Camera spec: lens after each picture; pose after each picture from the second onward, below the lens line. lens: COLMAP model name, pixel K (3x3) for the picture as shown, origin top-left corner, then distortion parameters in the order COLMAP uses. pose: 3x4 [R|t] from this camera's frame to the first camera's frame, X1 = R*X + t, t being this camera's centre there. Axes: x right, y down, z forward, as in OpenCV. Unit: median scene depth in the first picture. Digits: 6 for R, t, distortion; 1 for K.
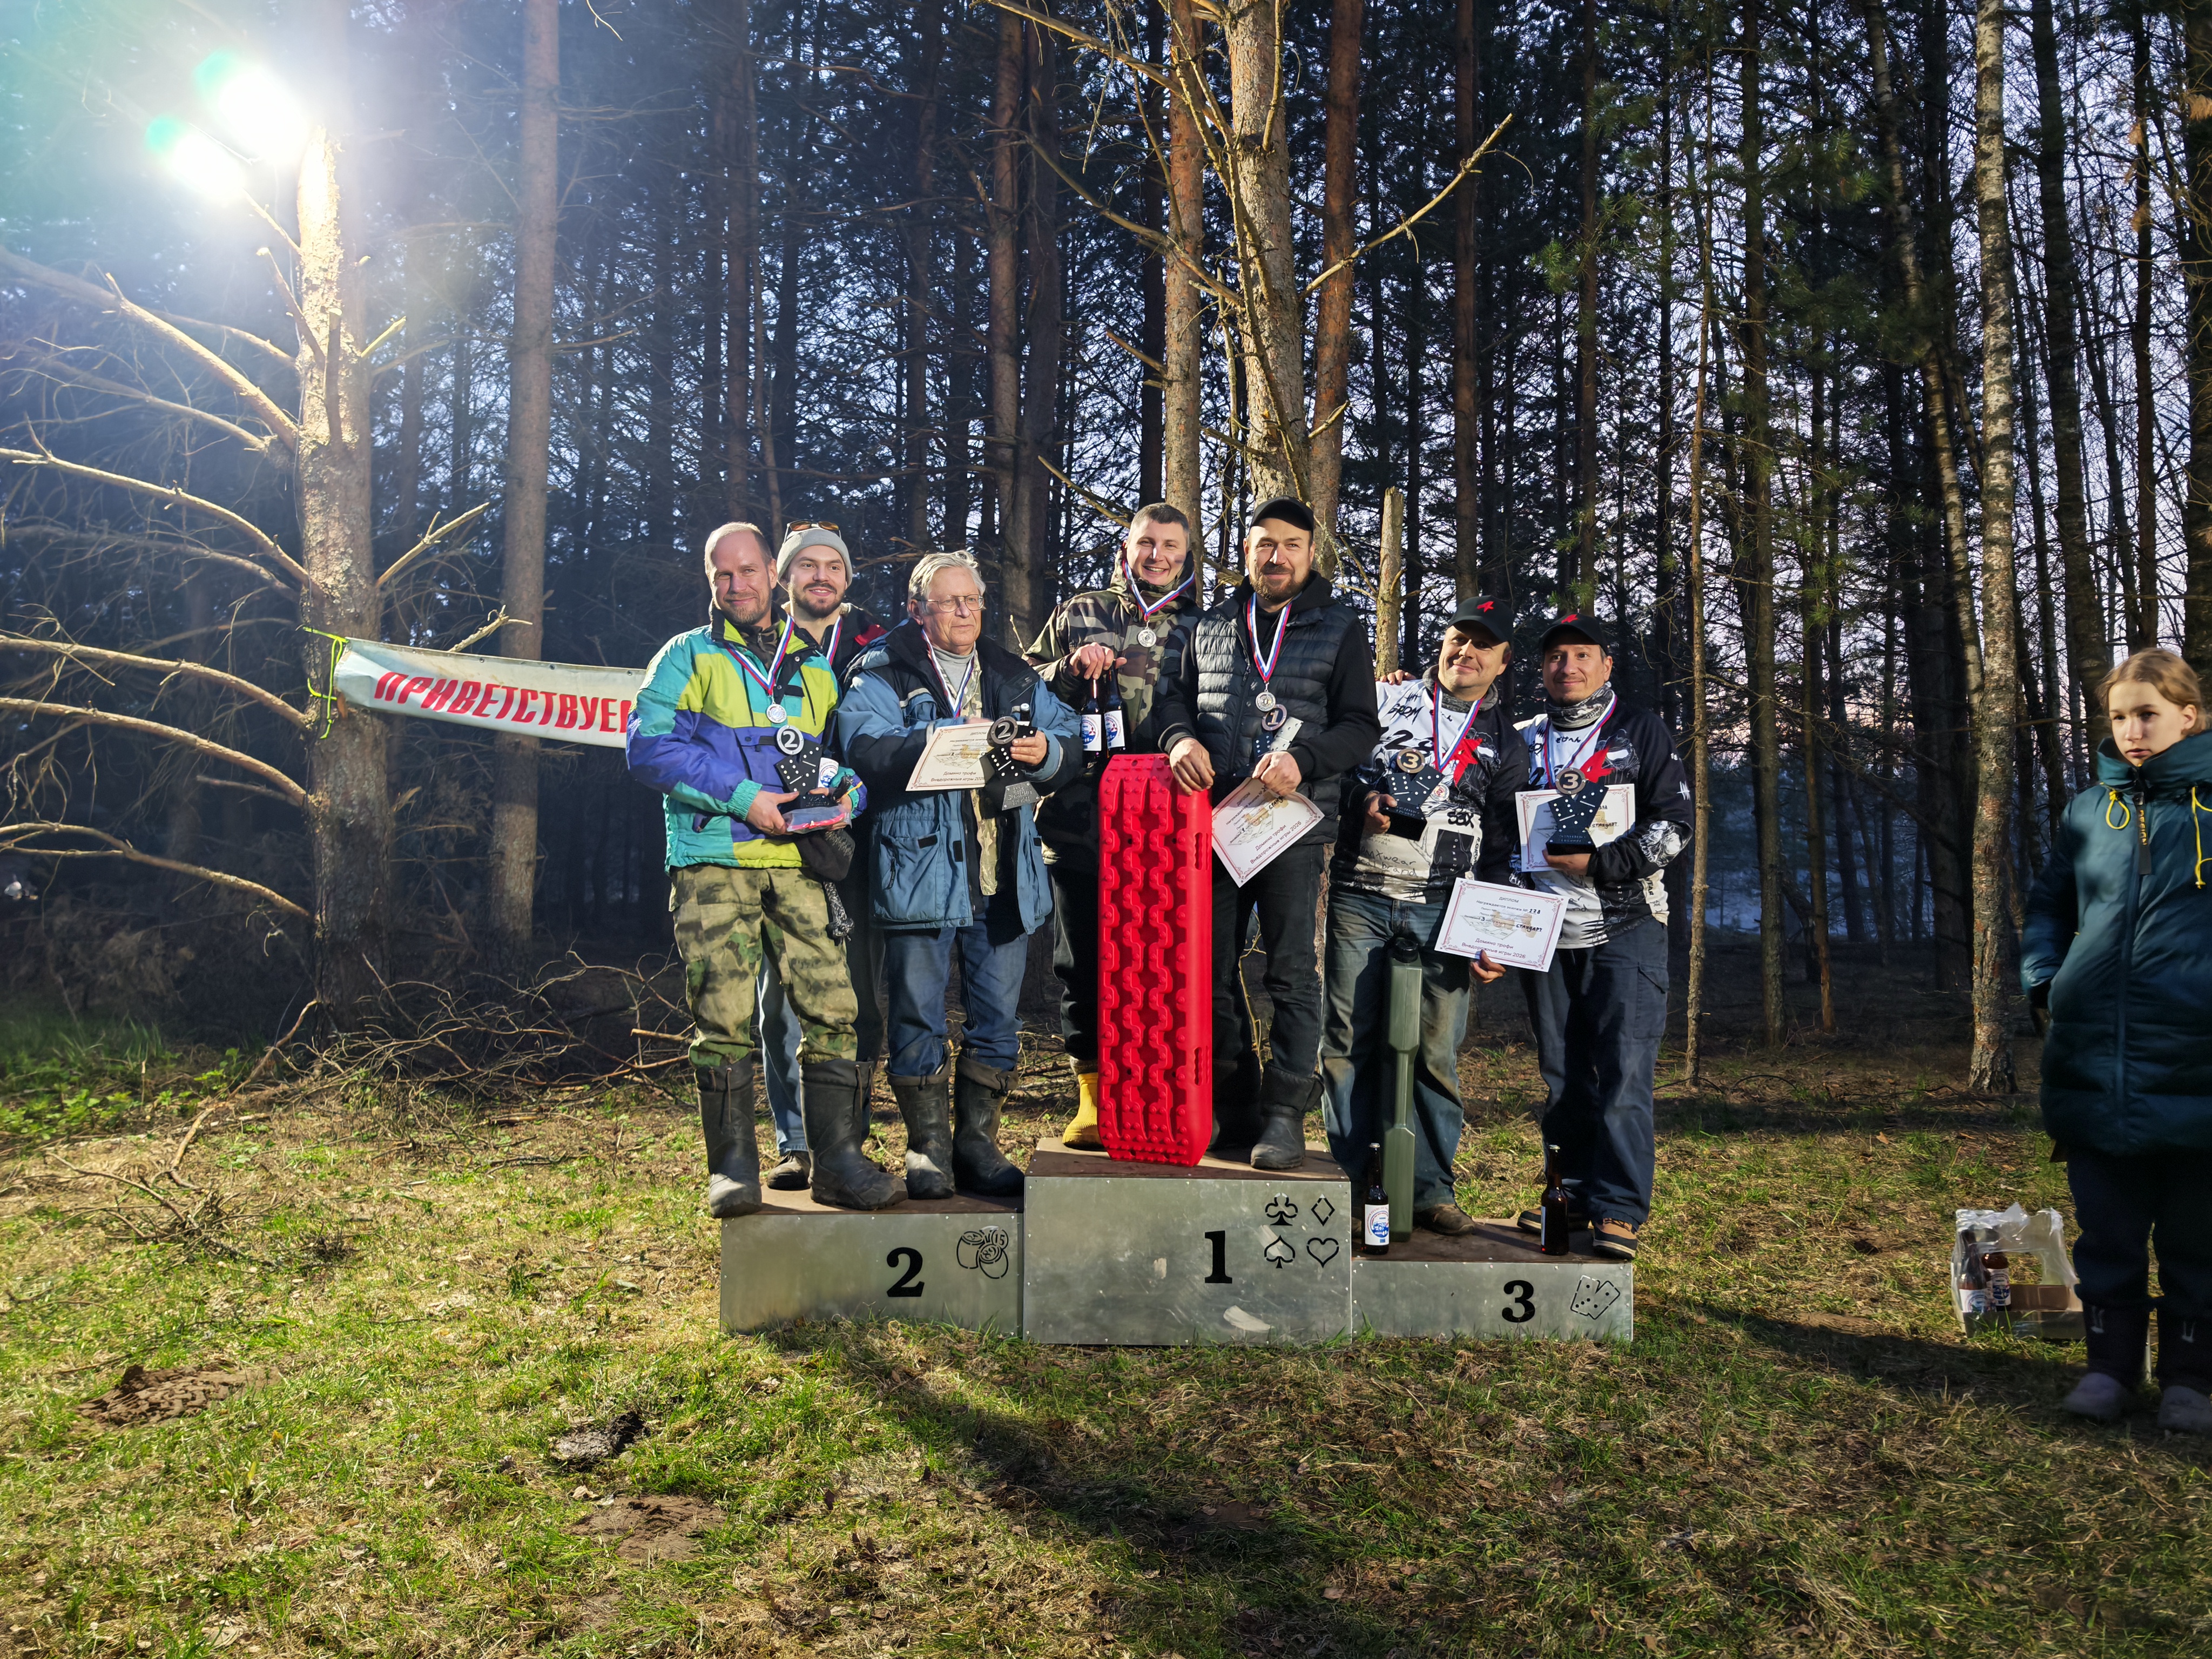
lens RADIAL K [[1590.3, 0, 1115.9], [0, 1590.3, 836.6], [0, 0, 1]] dist [-0.014429, -0.005359]
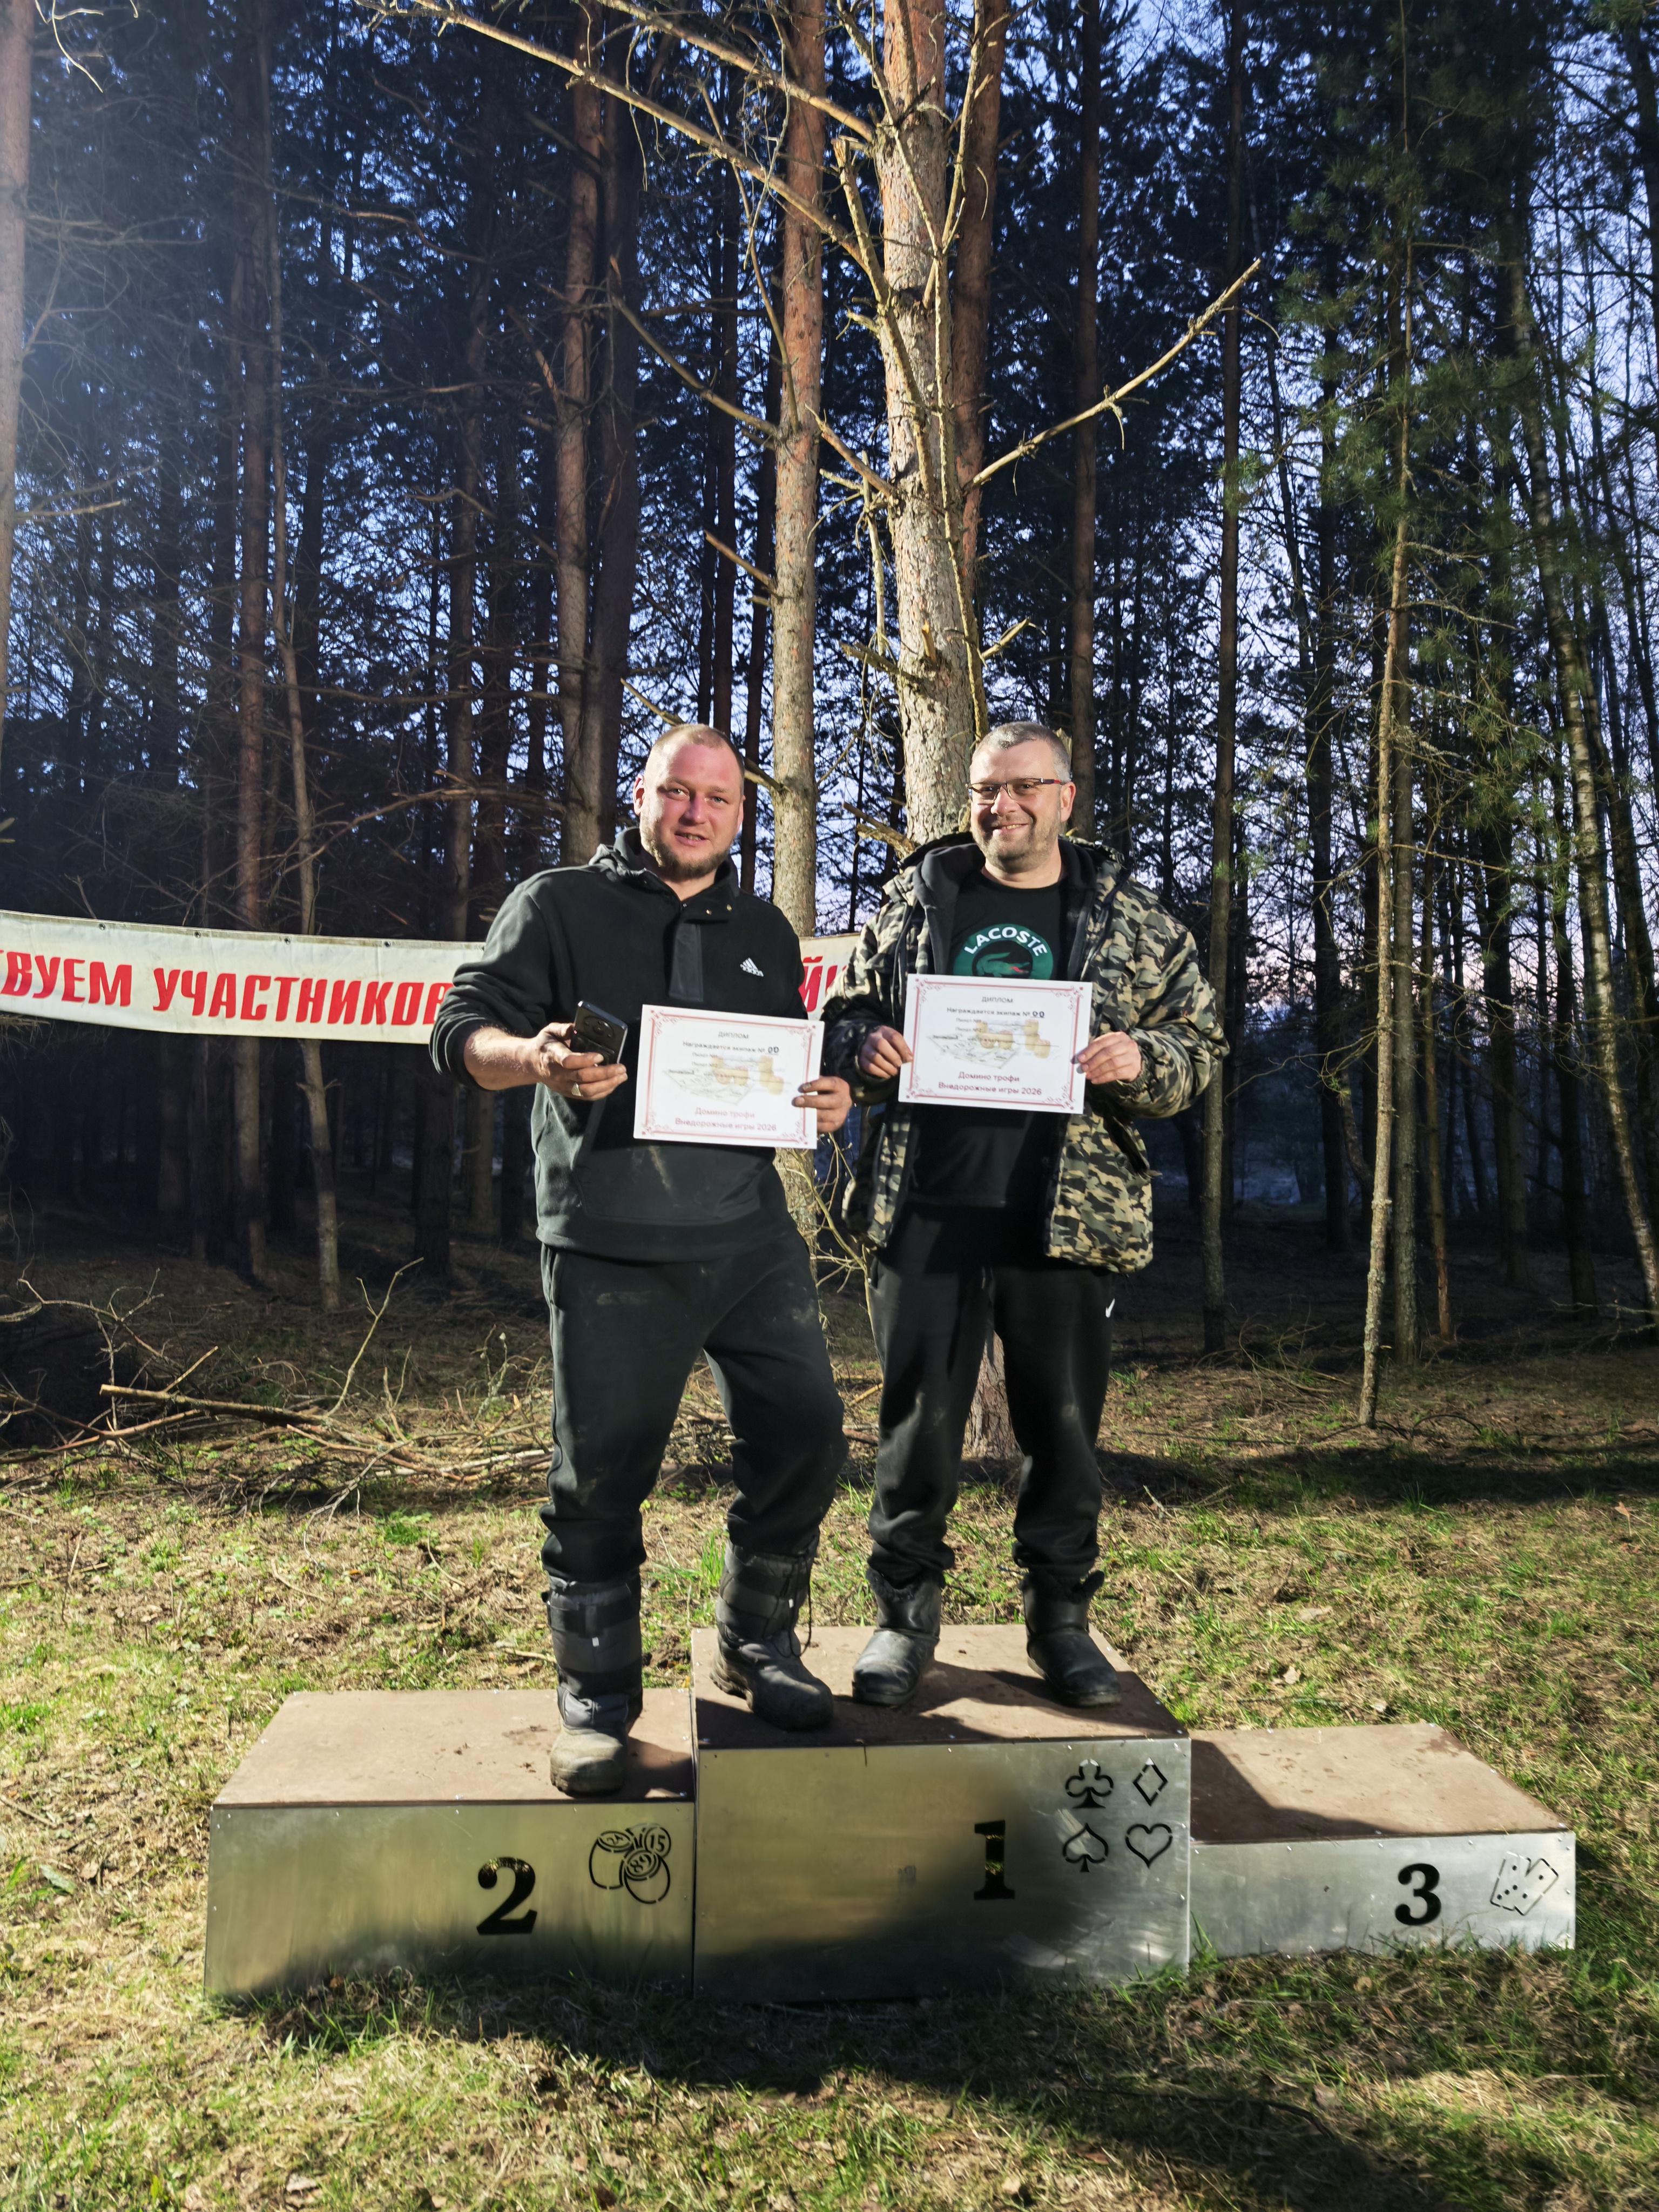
lens RADIAL K [[1590.3, 0, 841.6], [0, 1590.3, 1115.5], [0, 0, 1]] dist [-0.014429, -0.005359]
pose [[0.992206, 0.014223, 0.123796, -0.045160], [-0.015752, 0.999811, 0.011383, -0.026004], [-0.123611, -0.013245, 0.992242, 0.195000]]
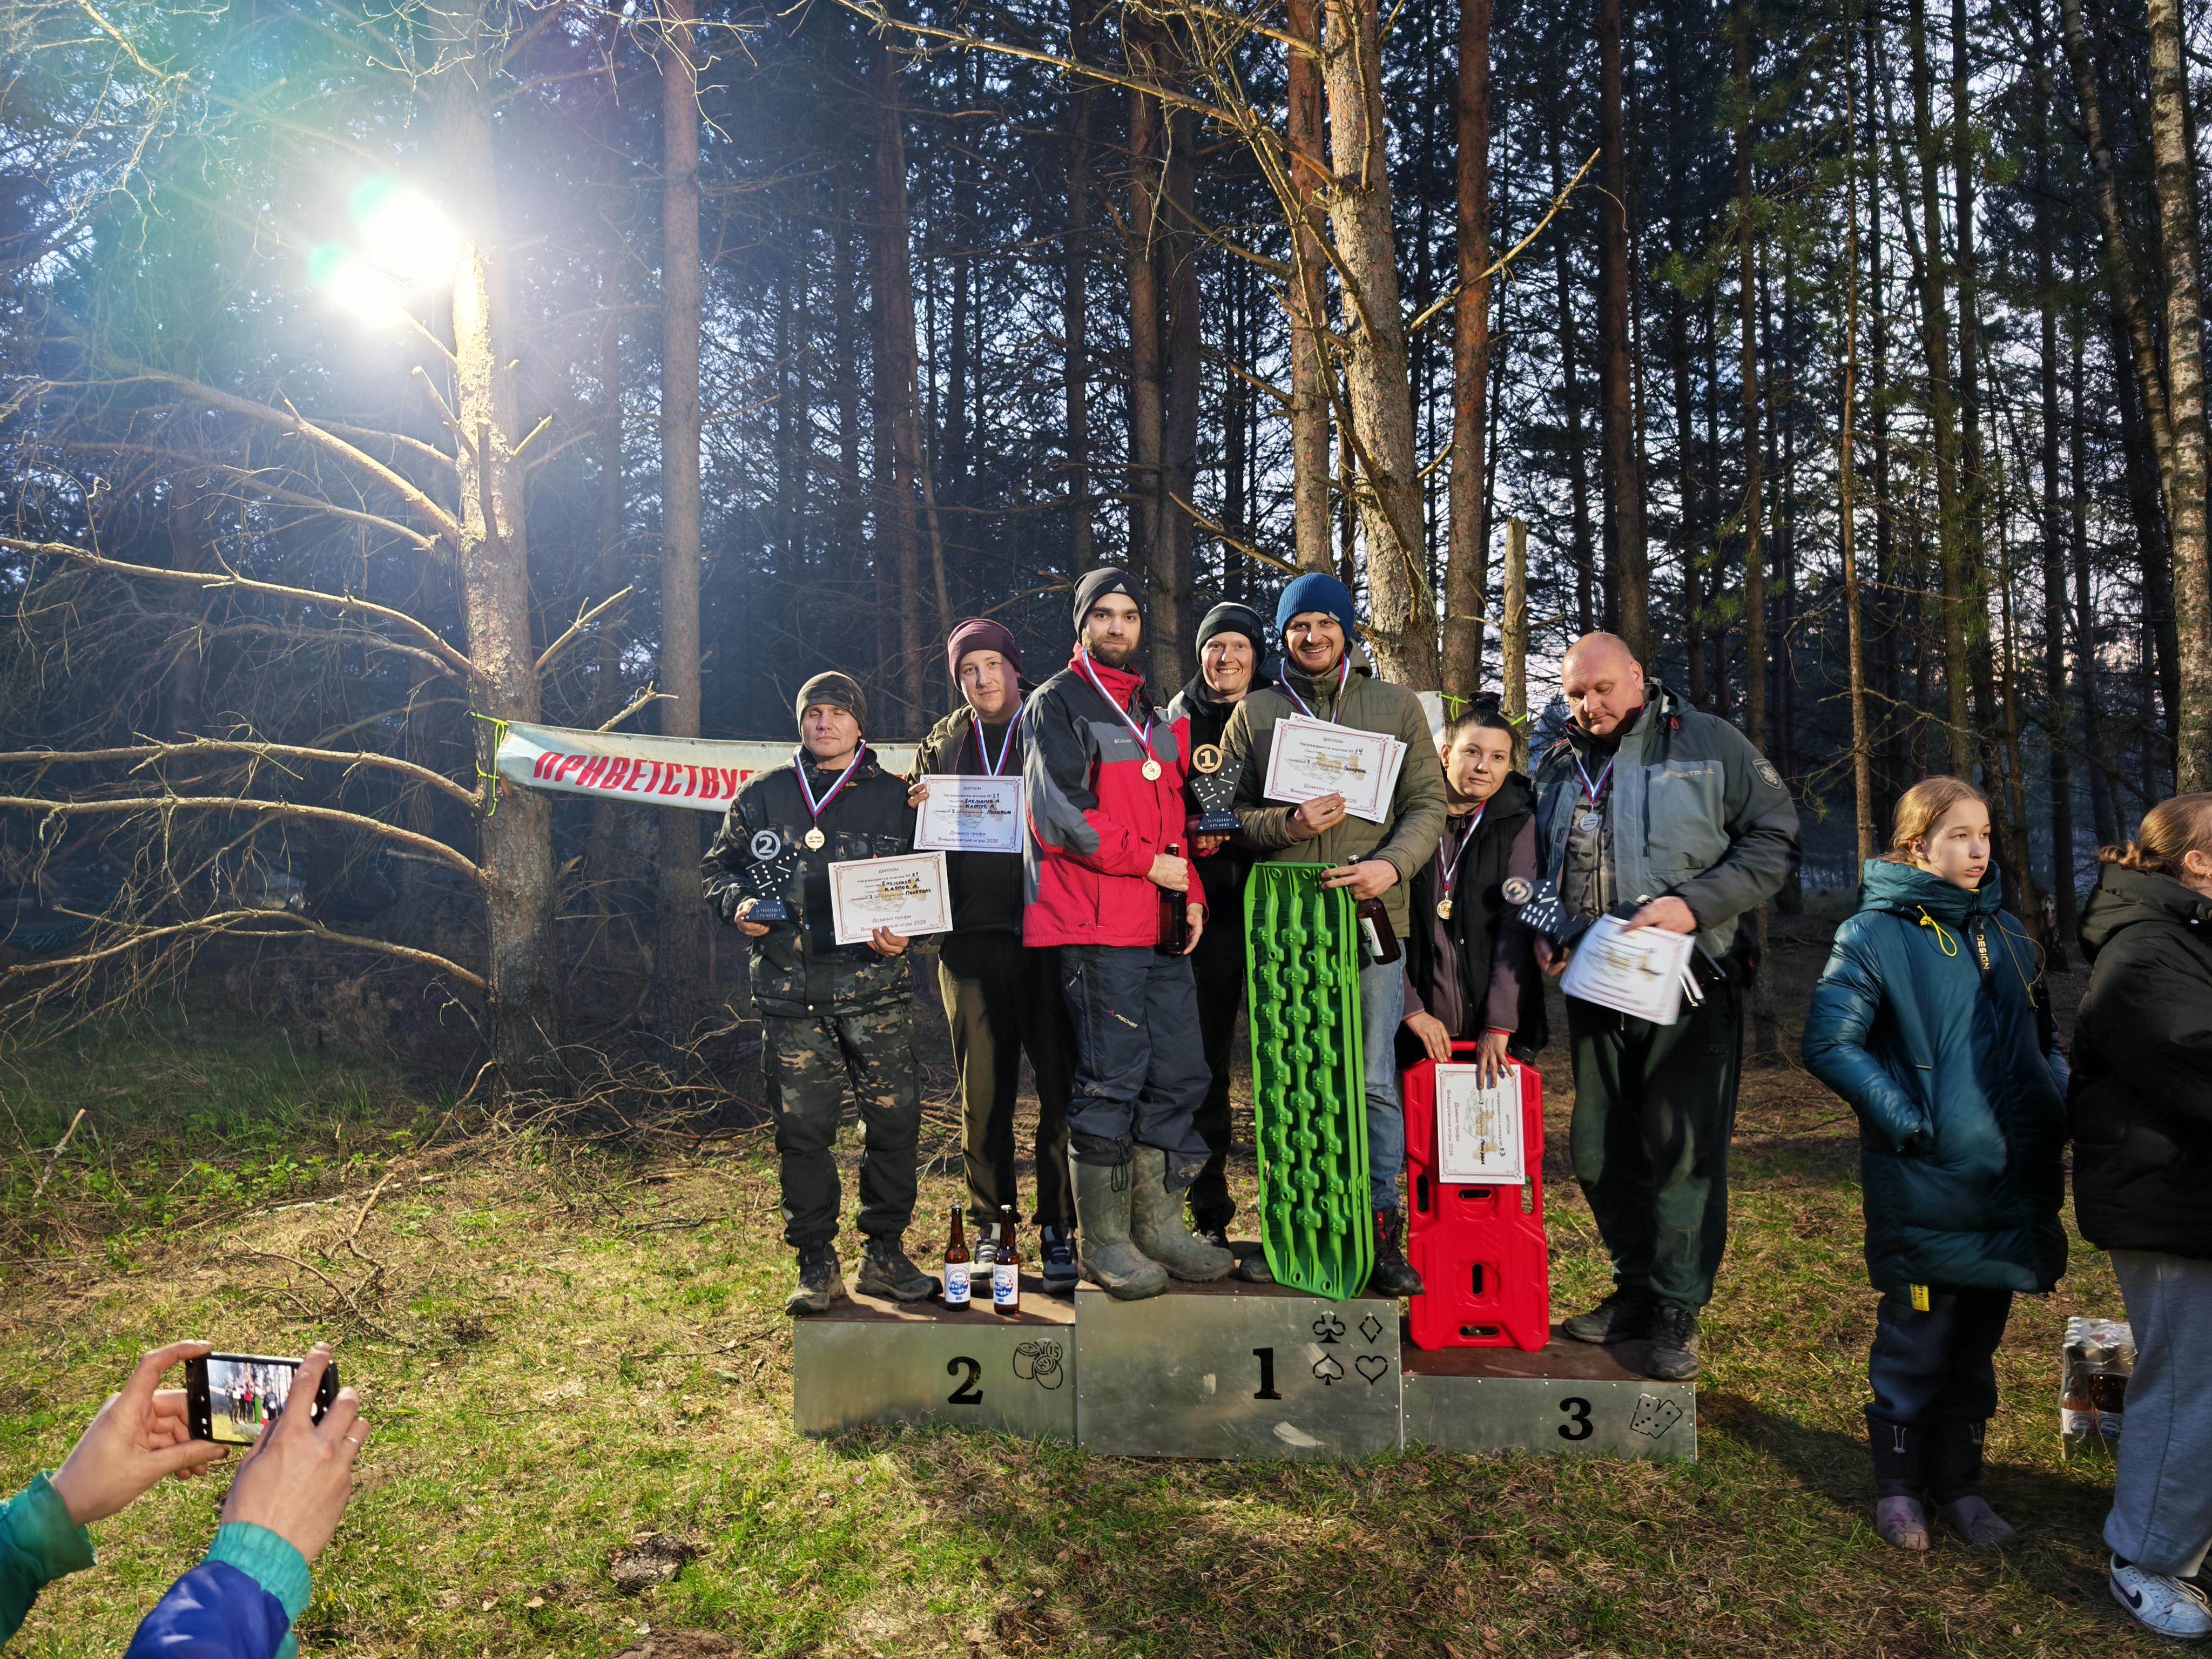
lens RADIAL K [[1590.3, 0, 1110.9], [0, 1590.3, 818.9], [0, 0, 1]] dist [-0.014429, -0.005359]
pose [[0.989941, -0.032196, -0.137768, 0.063215], [0.032925, 0.999453, 0.003017, -0.049929], [0.137595, -0.007522, 0.990460, -0.005587]]
